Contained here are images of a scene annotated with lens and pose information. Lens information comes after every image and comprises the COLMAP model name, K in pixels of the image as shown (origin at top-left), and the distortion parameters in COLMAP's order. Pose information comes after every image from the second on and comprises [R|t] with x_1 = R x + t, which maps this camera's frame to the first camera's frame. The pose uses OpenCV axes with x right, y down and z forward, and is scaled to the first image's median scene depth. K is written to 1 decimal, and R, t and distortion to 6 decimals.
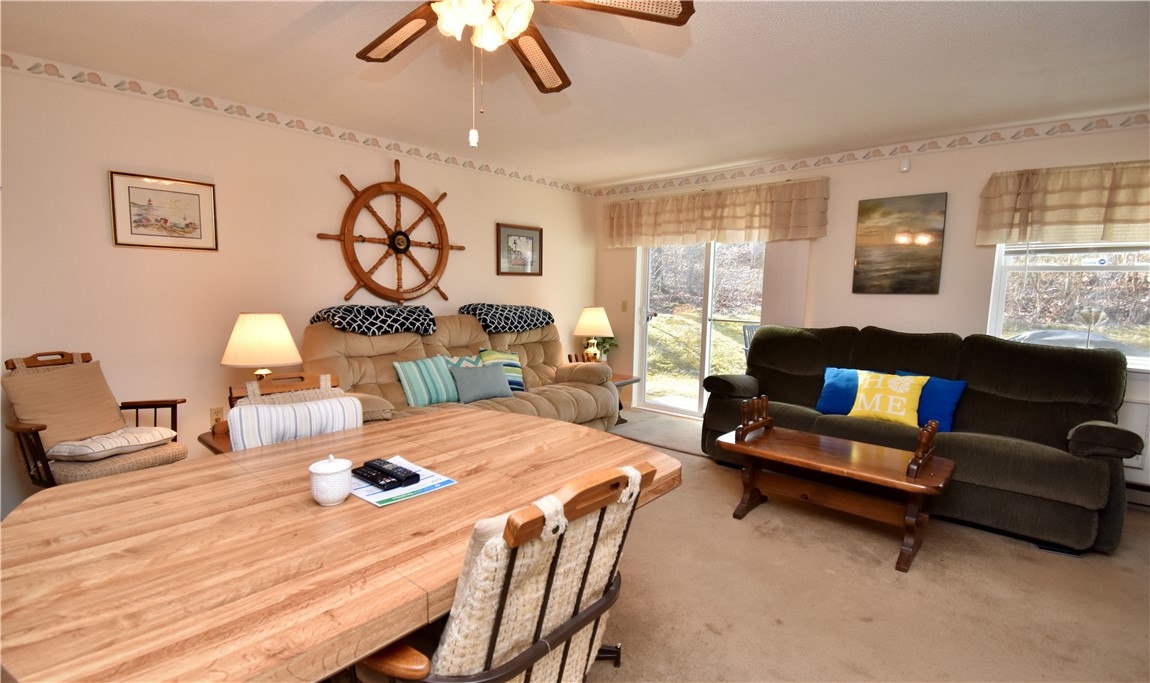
lens RADIAL K [[520.2, 0, 555.8], [0, 520.2, 356.4], [0, 0, 1]] dist [-0.000115, -0.016267]
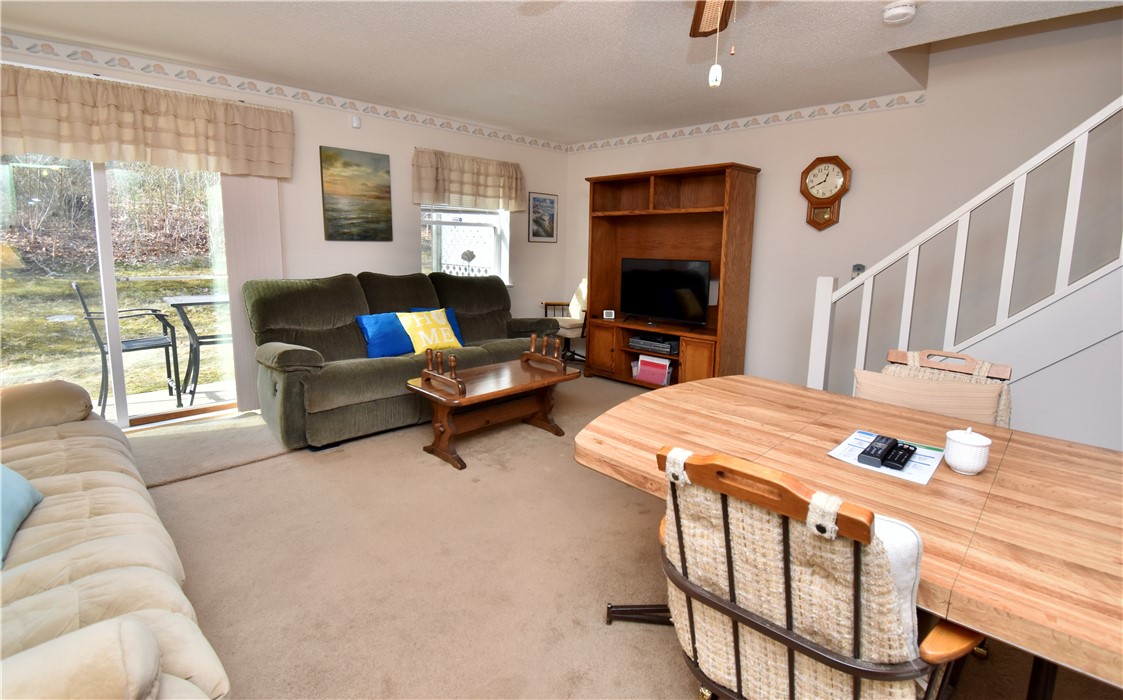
lens RADIAL K [[522.1, 0, 565.4], [0, 522.1, 323.9], [0, 0, 1]] dist [0.021201, -0.026610]
pose [[0.037260, -0.168005, 0.985082, -0.455120], [0.100324, 0.981415, 0.163585, -0.087013], [-0.994257, 0.092733, 0.053422, 0.532279]]
